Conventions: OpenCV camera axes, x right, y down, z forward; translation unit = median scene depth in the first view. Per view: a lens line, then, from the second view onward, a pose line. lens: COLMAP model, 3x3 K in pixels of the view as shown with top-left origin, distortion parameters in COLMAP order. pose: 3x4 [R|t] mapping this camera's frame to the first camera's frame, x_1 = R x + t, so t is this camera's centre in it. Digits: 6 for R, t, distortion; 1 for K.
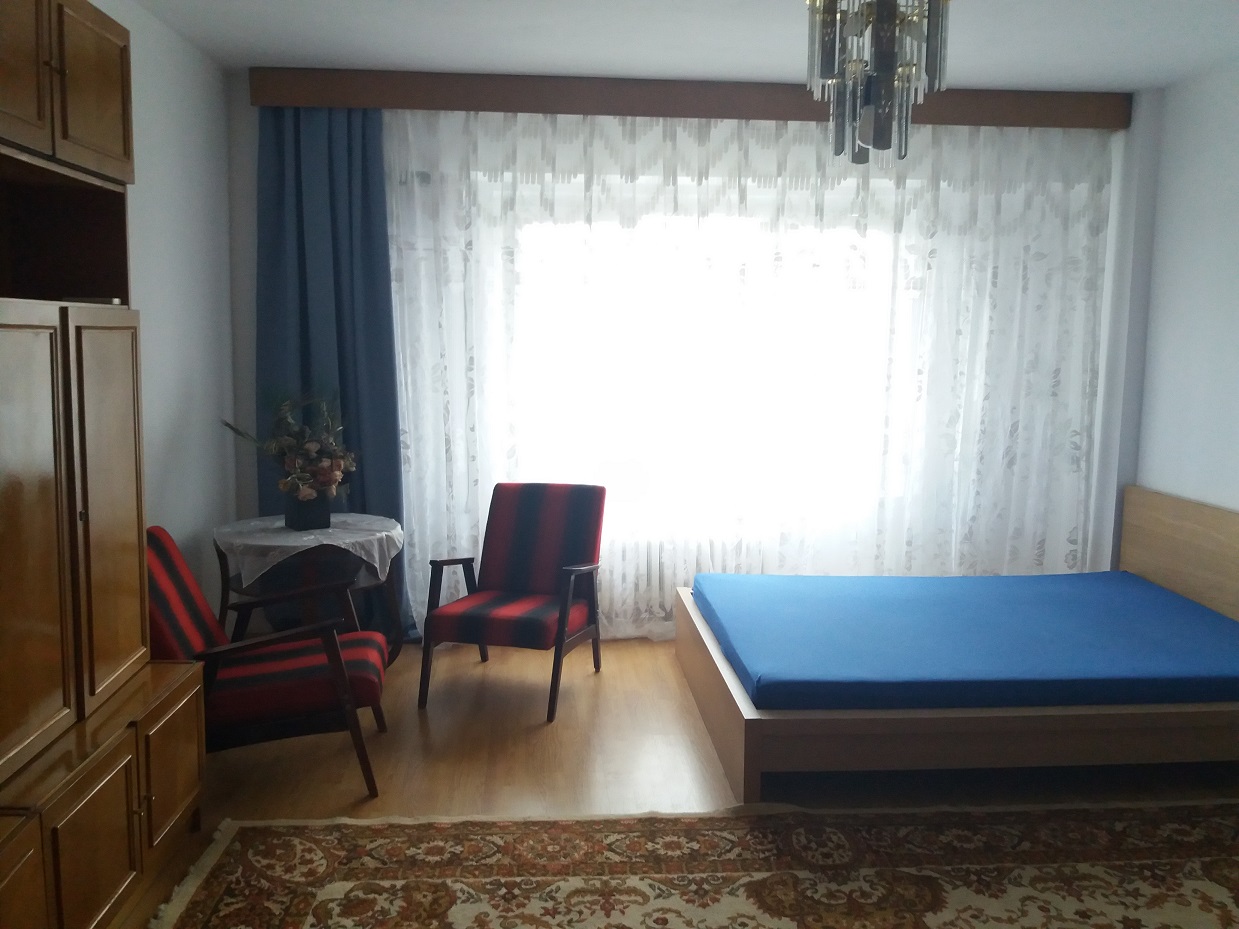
lens RADIAL K [[1028.2, 0, 619.5], [0, 1028.2, 464.5], [0, 0, 1]] dist [0.031112, -0.074994]
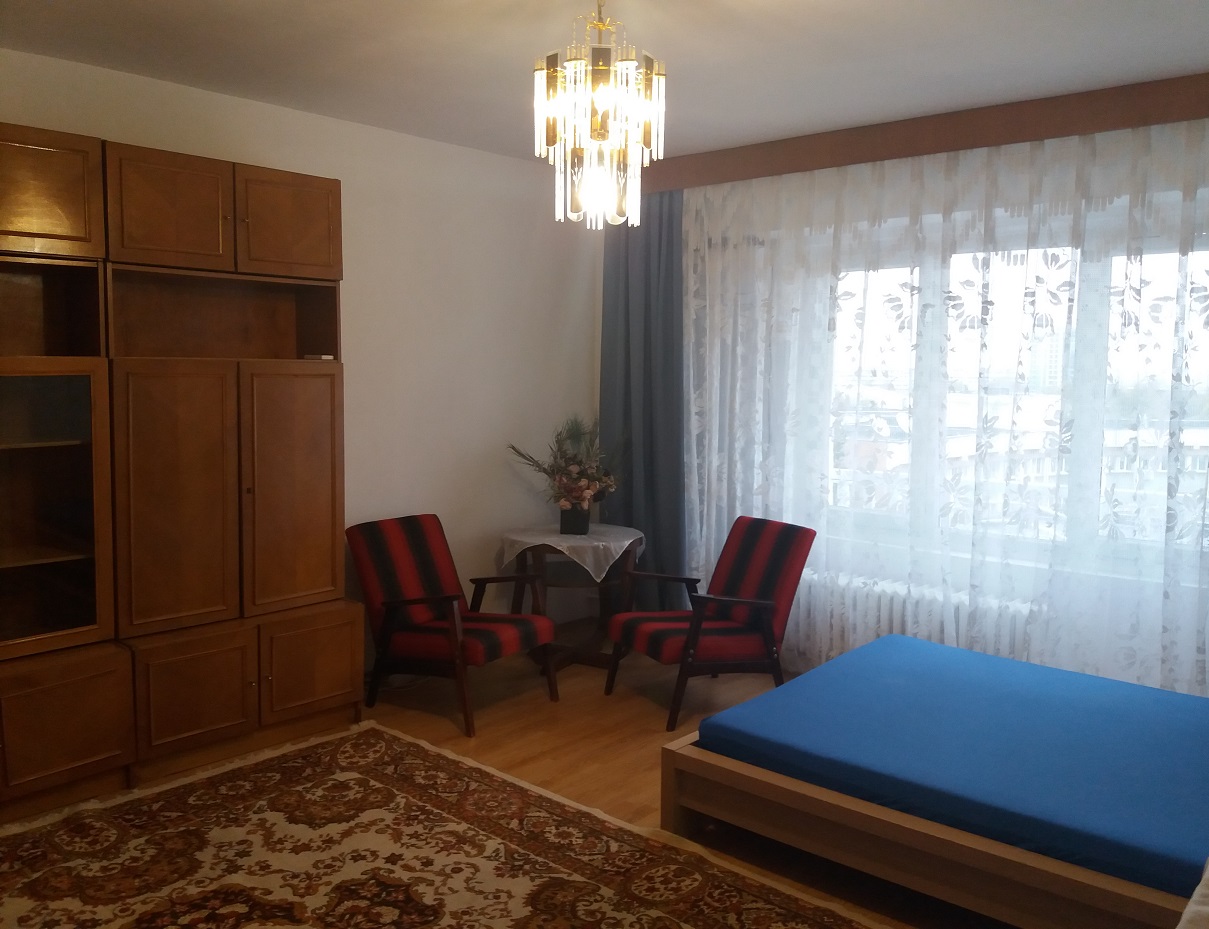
lens RADIAL K [[1029.3, 0, 617.4], [0, 1029.3, 467.2], [0, 0, 1]] dist [0.035872, -0.034186]
pose [[0.705659, 0.069241, -0.705161, 0.862246], [-0.092514, 0.995698, 0.005190, -0.041778], [0.702486, 0.061575, 0.709029, 0.216121]]
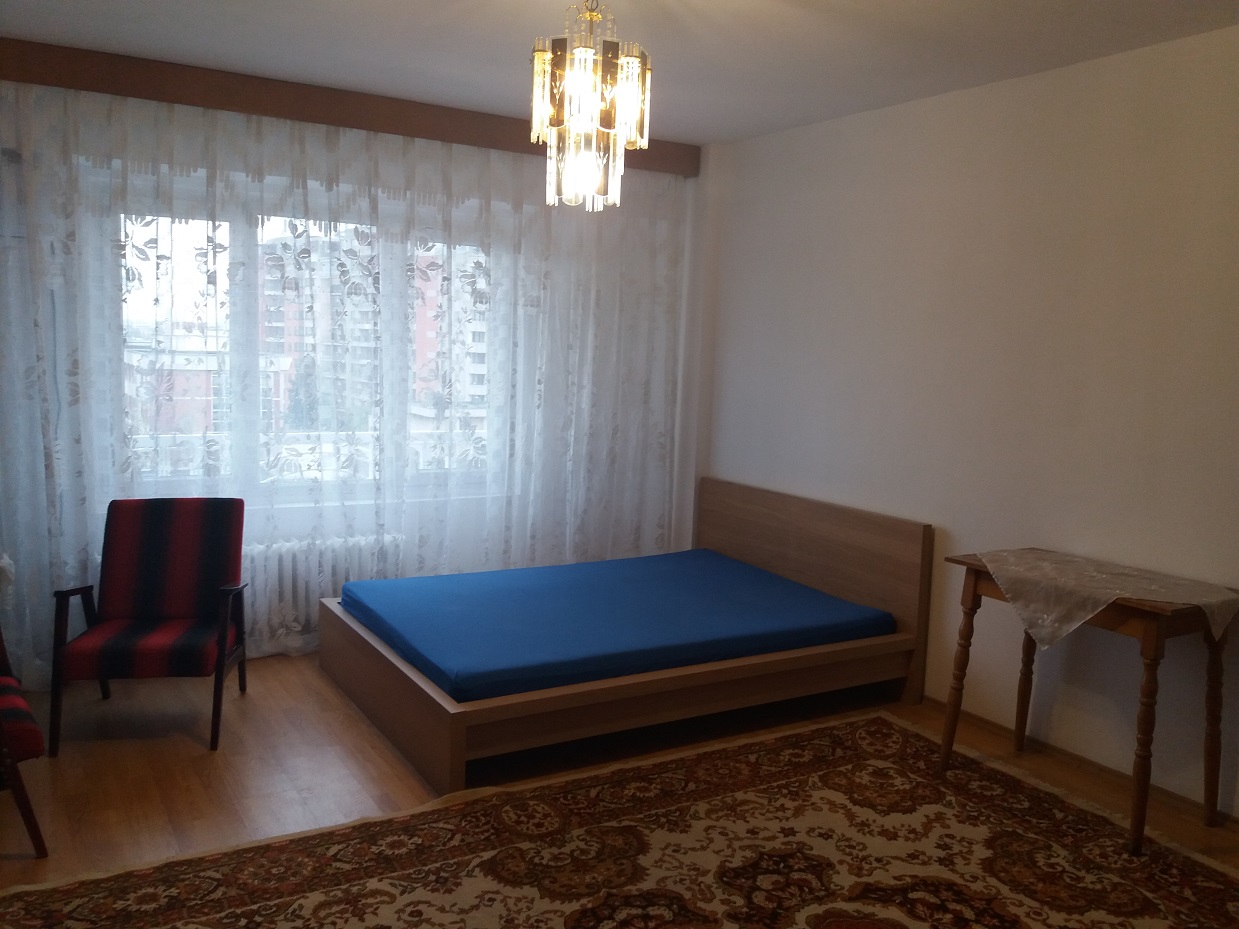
lens RADIAL K [[1019.8, 0, 623.2], [0, 1019.8, 469.2], [0, 0, 1]] dist [0.012981, -0.035403]
pose [[0.892496, -0.030048, 0.450053, -0.195035], [0.027186, 0.999548, 0.012822, -0.012823], [-0.450235, 0.000791, 0.892910, -0.015318]]
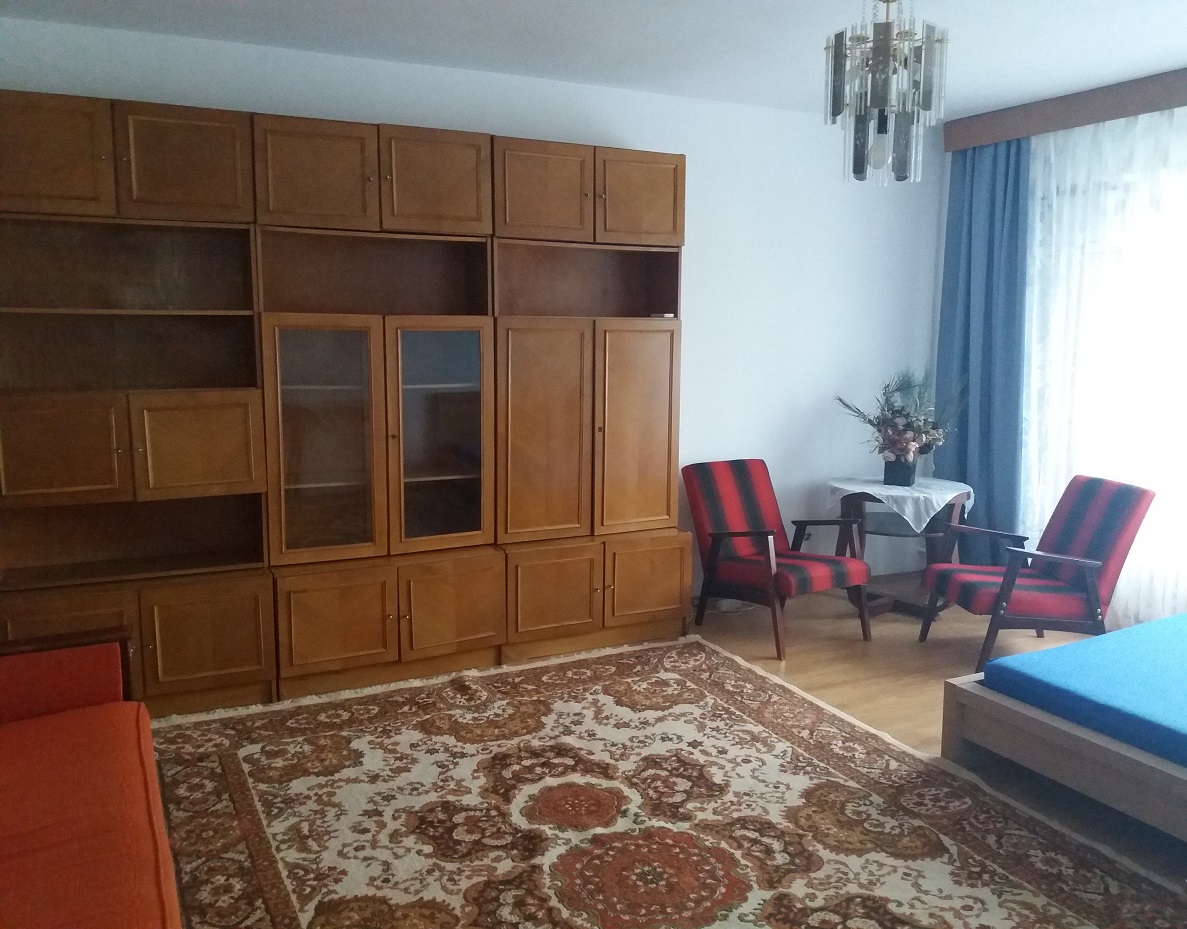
lens RADIAL K [[1010.1, 0, 639.3], [0, 1010.1, 465.9], [0, 0, 1]] dist [0.299469, -0.810873]
pose [[0.419162, 0.118349, -0.900165, 1.020027], [-0.115204, 0.990387, 0.076567, -0.030923], [0.900573, 0.071608, 0.428767, 0.221701]]
